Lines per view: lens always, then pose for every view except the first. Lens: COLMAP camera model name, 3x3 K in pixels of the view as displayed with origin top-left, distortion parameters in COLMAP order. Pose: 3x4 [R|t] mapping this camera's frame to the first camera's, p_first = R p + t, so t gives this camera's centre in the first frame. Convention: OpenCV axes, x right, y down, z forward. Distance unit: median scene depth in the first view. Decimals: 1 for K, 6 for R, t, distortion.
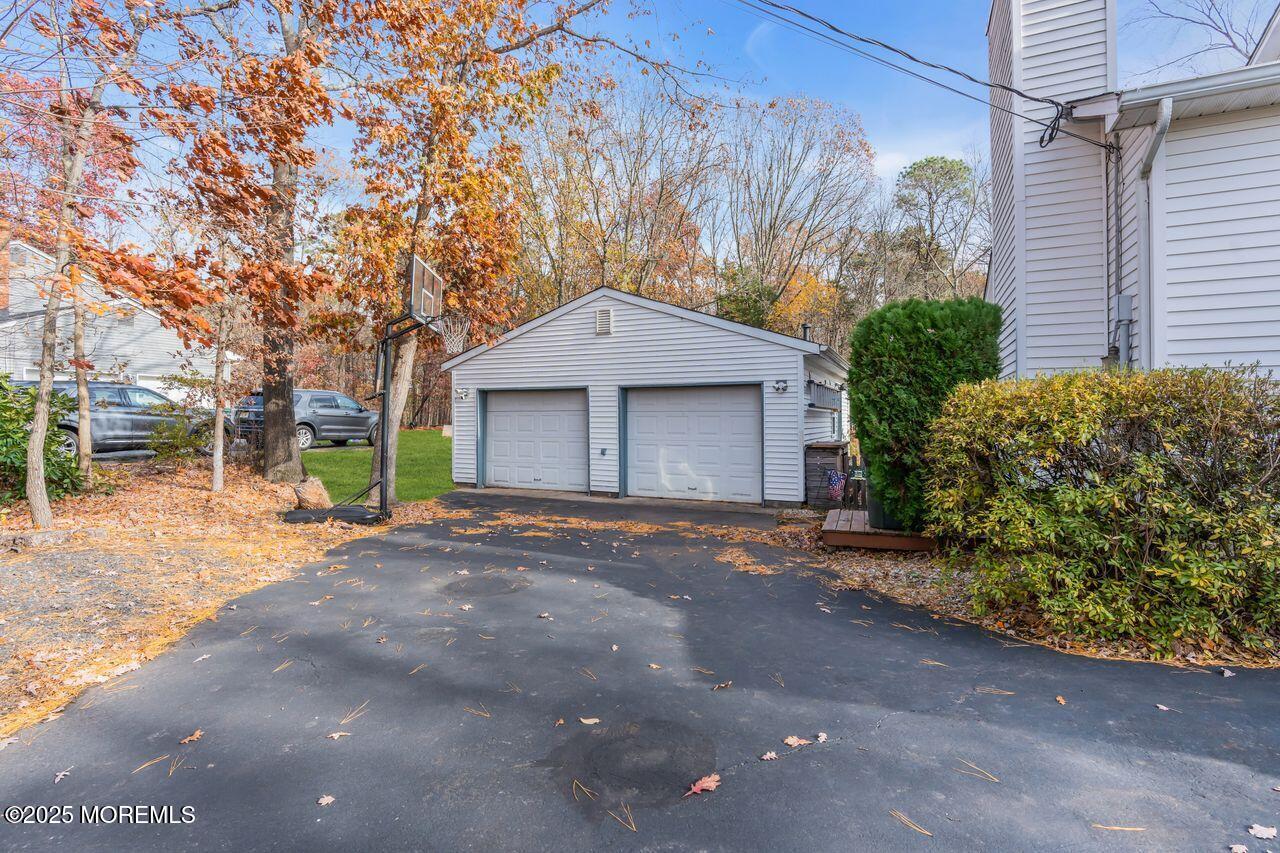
lens RADIAL K [[615.8, 0, 640.0], [0, 615.8, 426.5], [0, 0, 1]] dist [0.003467, 0.000471]
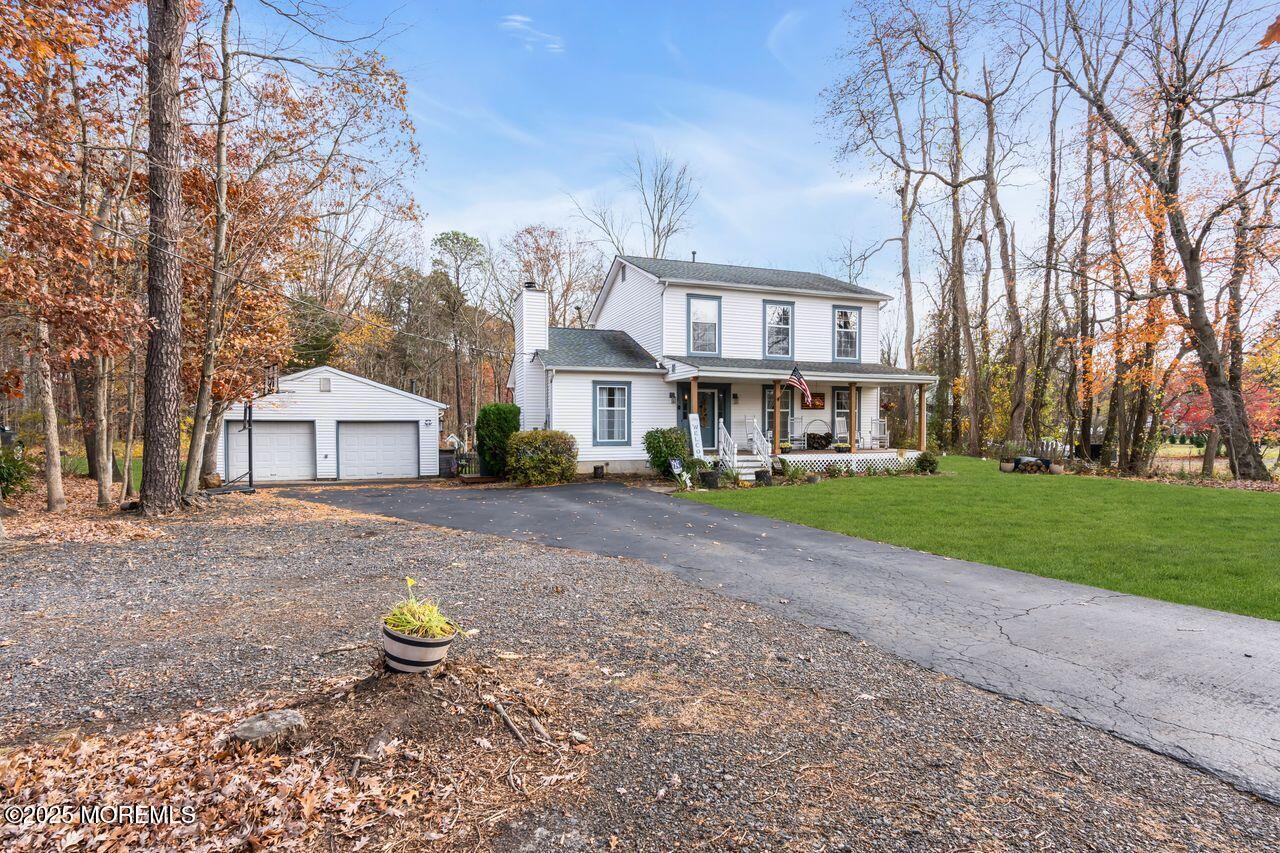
lens RADIAL K [[580.3, 0, 636.7], [0, 580.3, 422.9], [0, 0, 1]] dist [-0.000585, 0.000415]
pose [[0.722640, 0.001003, 0.691224, -0.580897], [0.009506, 0.999890, -0.011389, -0.029798], [-0.691159, 0.014801, 0.722551, -0.878957]]
